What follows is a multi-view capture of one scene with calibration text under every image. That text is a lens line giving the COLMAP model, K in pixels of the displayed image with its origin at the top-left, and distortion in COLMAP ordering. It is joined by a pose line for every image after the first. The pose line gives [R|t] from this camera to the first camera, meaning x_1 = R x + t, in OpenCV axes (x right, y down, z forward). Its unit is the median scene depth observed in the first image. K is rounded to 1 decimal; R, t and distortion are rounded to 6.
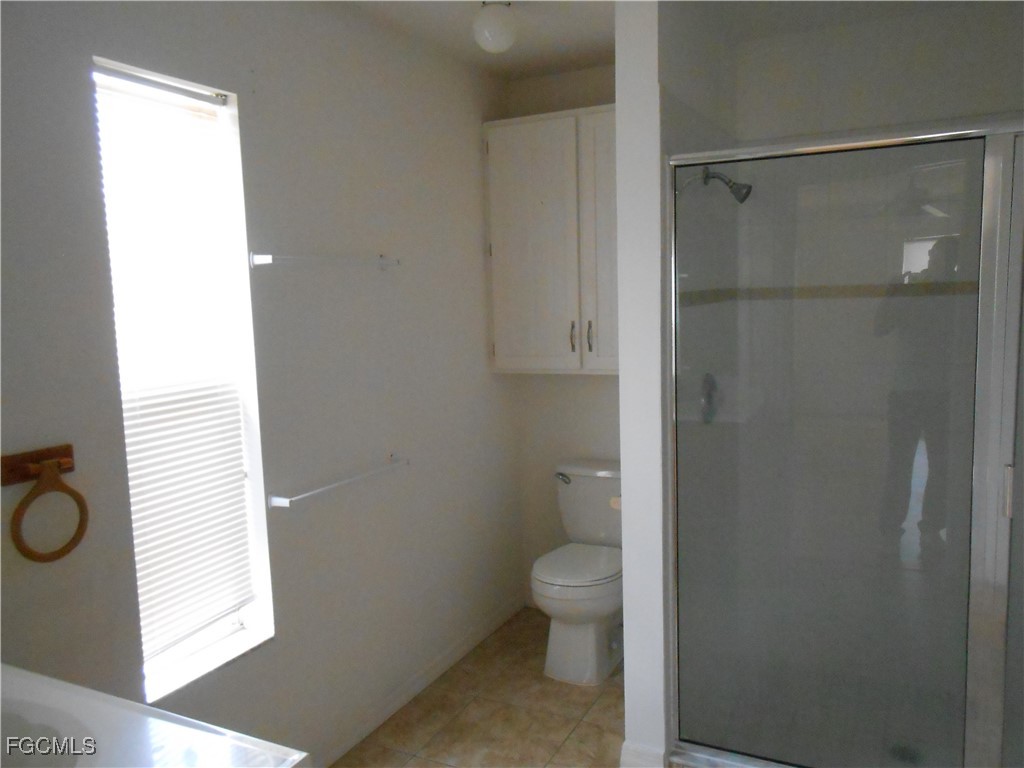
lens RADIAL K [[795.6, 0, 518.6], [0, 795.6, 384.3], [0, 0, 1]] dist [-0.013126, 0.001218]
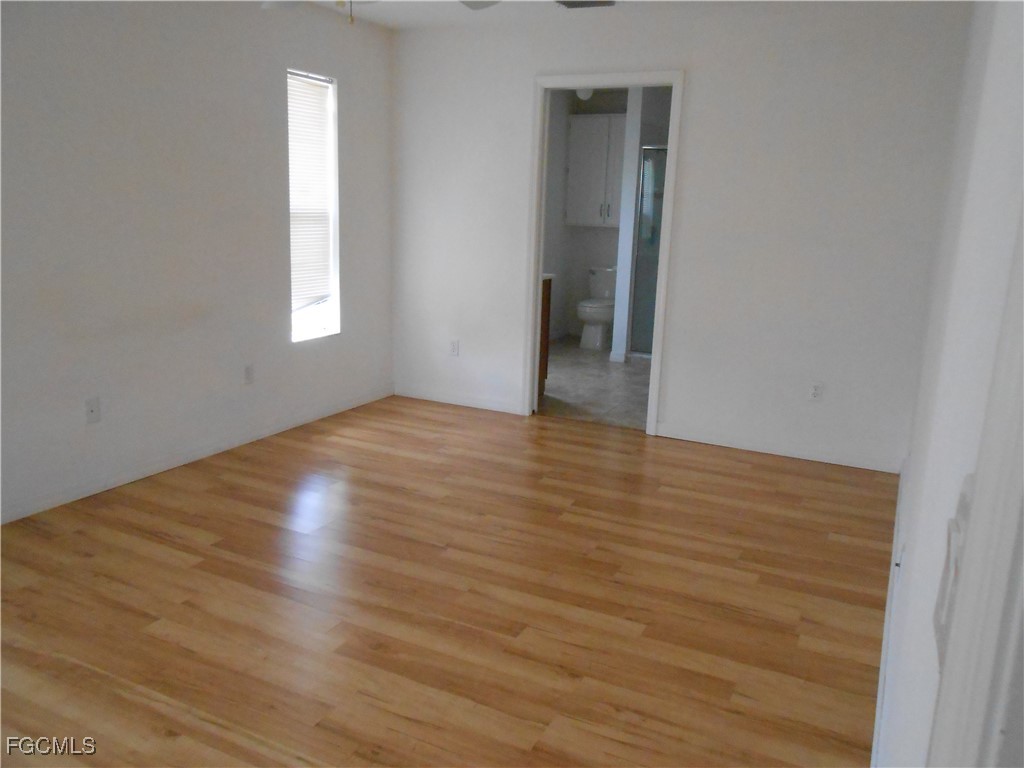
lens RADIAL K [[796.8, 0, 517.3], [0, 796.8, 382.2], [0, 0, 1]] dist [-0.028323, -0.000311]
pose [[0.997875, 0.064643, 0.008181, -0.172732], [-0.065142, 0.992543, 0.103030, 0.226779], [-0.001460, -0.103344, 0.994645, -1.453444]]
